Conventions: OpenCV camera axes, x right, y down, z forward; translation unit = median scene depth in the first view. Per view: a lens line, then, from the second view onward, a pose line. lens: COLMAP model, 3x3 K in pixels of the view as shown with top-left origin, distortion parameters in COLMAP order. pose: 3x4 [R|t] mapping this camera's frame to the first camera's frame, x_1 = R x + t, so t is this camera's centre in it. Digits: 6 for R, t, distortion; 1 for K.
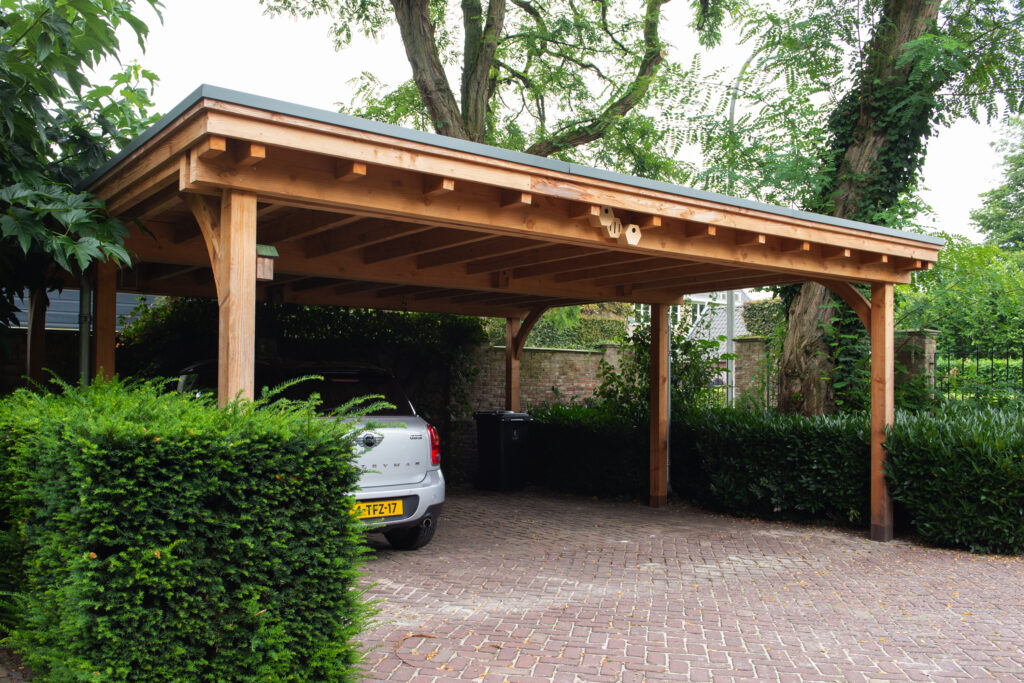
lens RADIAL K [[887.9, 0, 461.0], [0, 887.9, 371.0], [0, 0, 1]] dist [-0.027180, -0.004062]
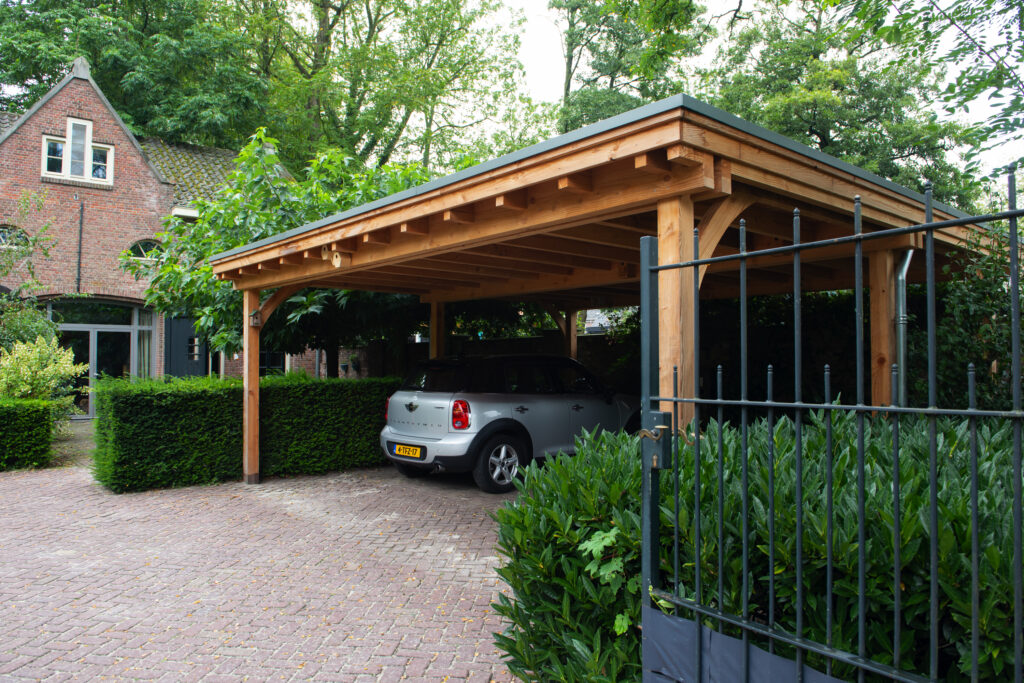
lens RADIAL K [[725.9, 0, 509.1], [0, 725.9, 339.6], [0, 0, 1]] dist [-0.048809, -0.002923]
pose [[0.087552, -0.038746, -0.995406, 1.199442], [0.024535, 0.999024, -0.036729, 0.011635], [0.995858, -0.021207, 0.088417, 1.072195]]
